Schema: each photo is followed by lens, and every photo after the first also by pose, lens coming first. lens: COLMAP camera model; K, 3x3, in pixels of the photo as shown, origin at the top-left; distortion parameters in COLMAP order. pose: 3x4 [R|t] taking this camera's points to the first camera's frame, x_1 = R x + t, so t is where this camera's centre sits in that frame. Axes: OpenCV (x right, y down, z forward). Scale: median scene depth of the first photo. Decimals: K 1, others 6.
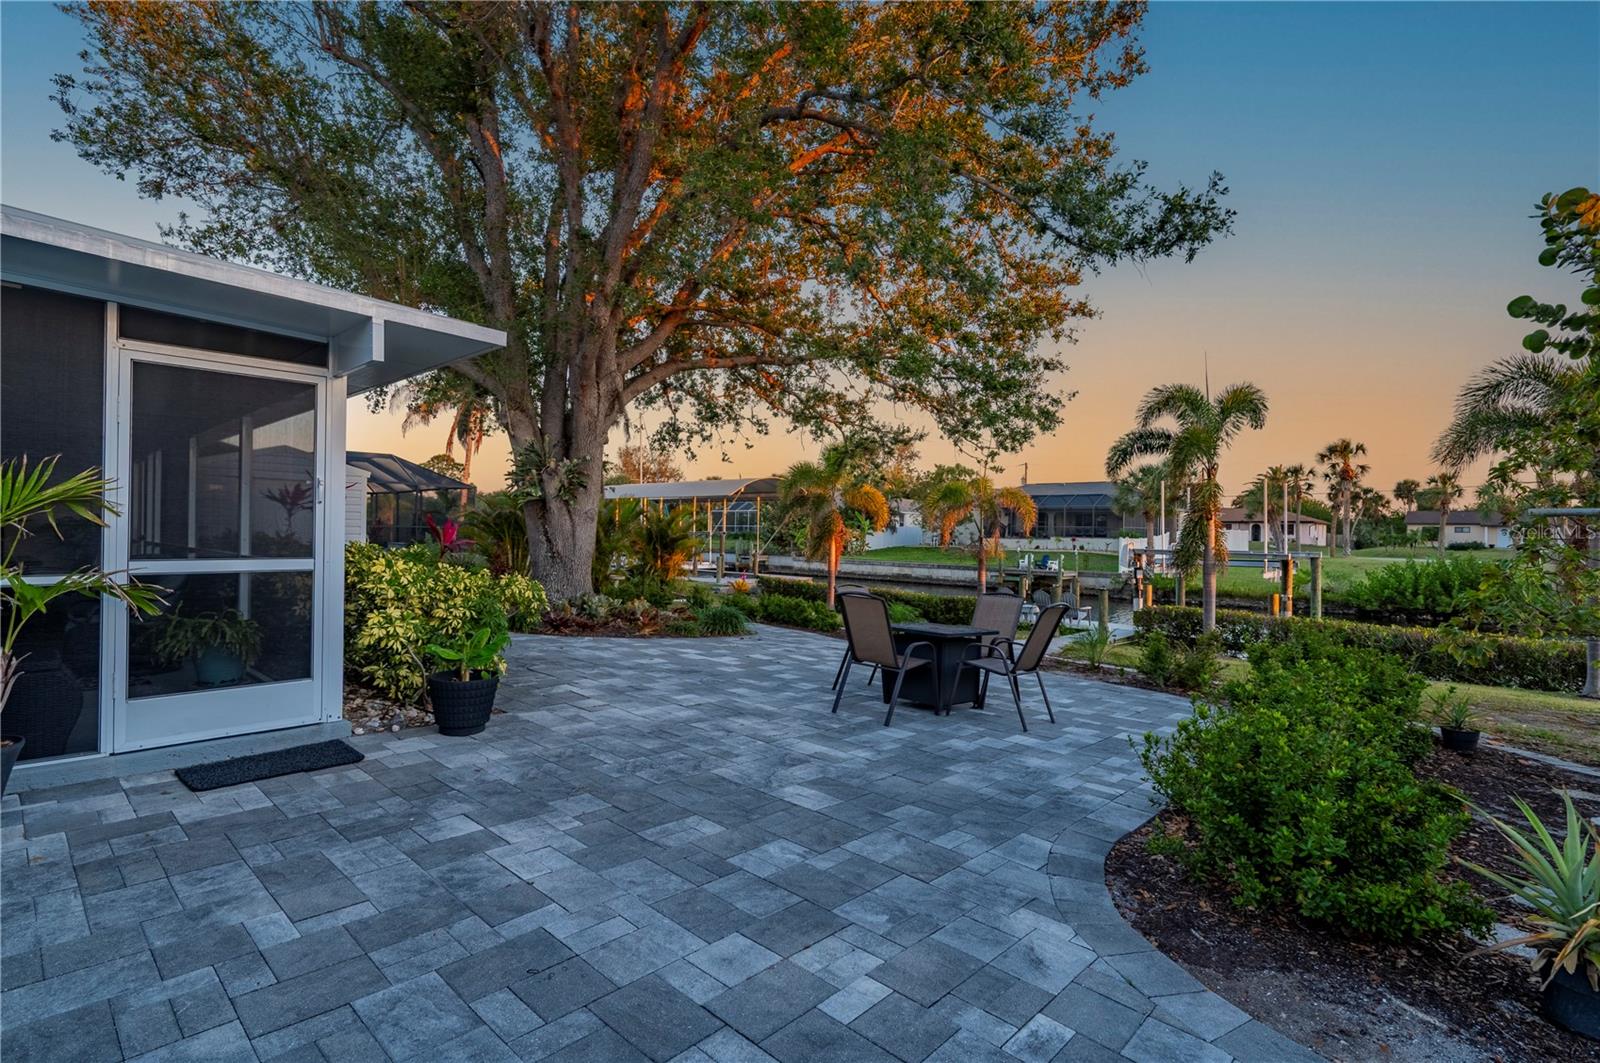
lens RADIAL K [[770.1, 0, 800.0], [0, 770.1, 531.5], [0, 0, 1]] dist [0.000501, -0.000045]
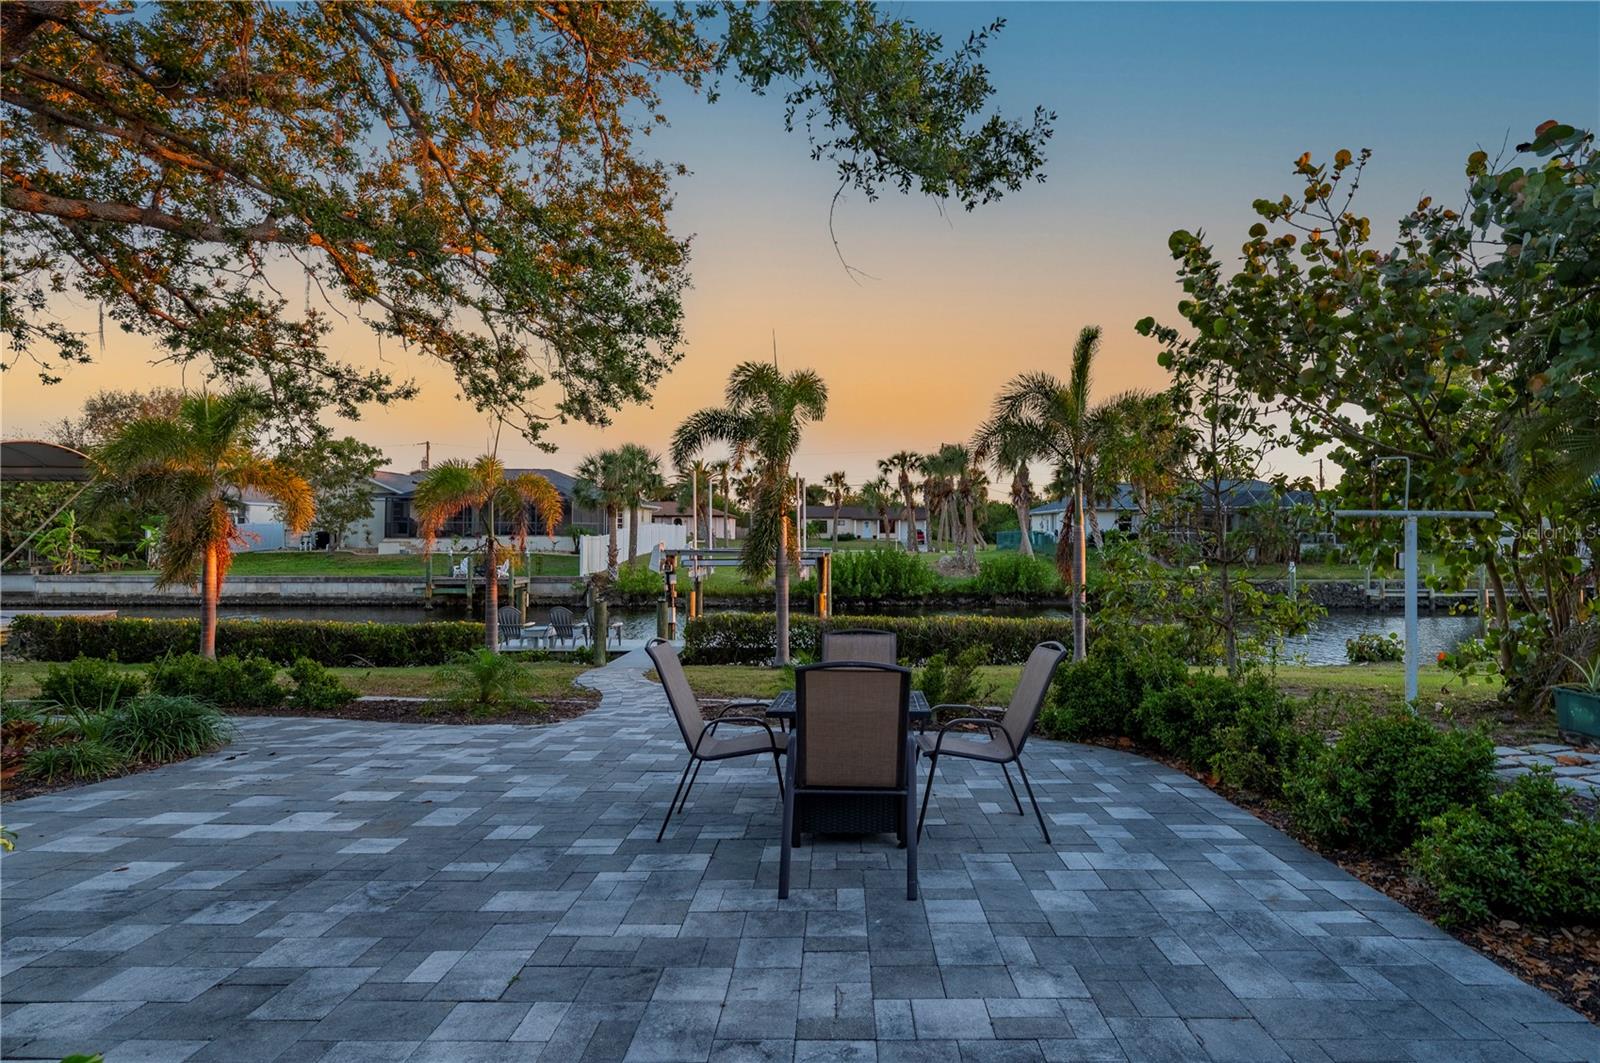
lens RADIAL K [[858.6, 0, 800.0], [0, 858.6, 531.5], [0, 0, 1]] dist [0.000183, -0.000616]
pose [[0.701726, -0.014904, 0.712291, -0.137359], [0.009572, 0.999888, 0.011492, -0.007358], [-0.712383, -0.001246, 0.701790, 0.225521]]
